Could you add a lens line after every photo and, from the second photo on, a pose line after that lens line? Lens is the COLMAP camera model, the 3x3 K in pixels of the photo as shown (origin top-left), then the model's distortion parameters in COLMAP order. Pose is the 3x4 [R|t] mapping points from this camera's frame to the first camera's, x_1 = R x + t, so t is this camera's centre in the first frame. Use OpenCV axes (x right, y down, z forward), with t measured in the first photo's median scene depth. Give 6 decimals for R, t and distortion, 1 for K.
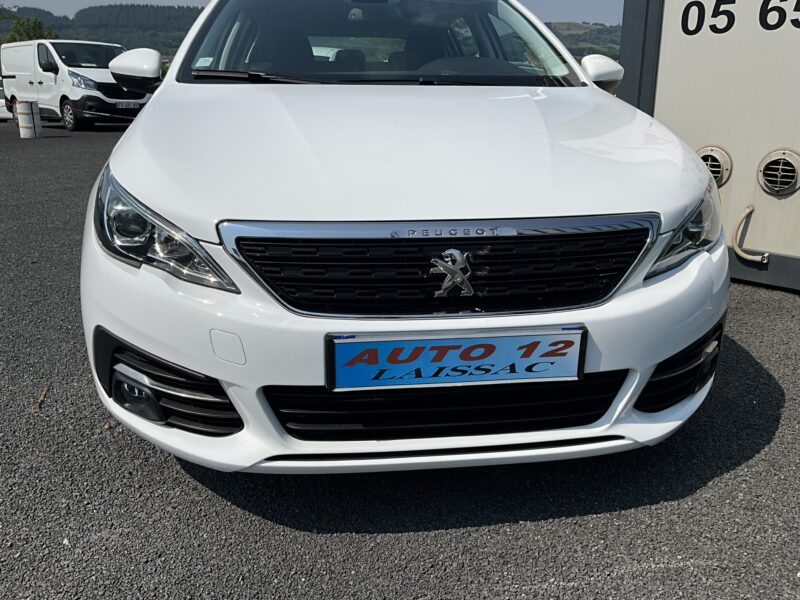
lens RADIAL K [[673.3, 0, 402.8], [0, 673.3, 299.0], [0, 0, 1]] dist [0.055739, -0.104724]
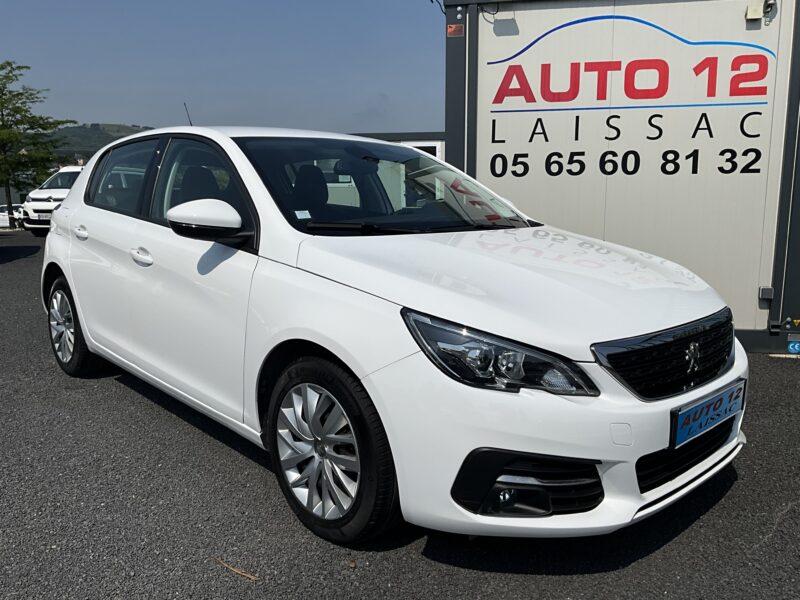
lens RADIAL K [[673.3, 0, 397.7], [0, 673.3, 295.0], [0, 0, 1]] dist [0.055739, -0.104724]
pose [[0.808086, -0.094953, 0.581361, -0.630138], [0.176513, 0.980605, -0.085190, -0.076663], [-0.561996, 0.171458, 0.809174, 0.037297]]
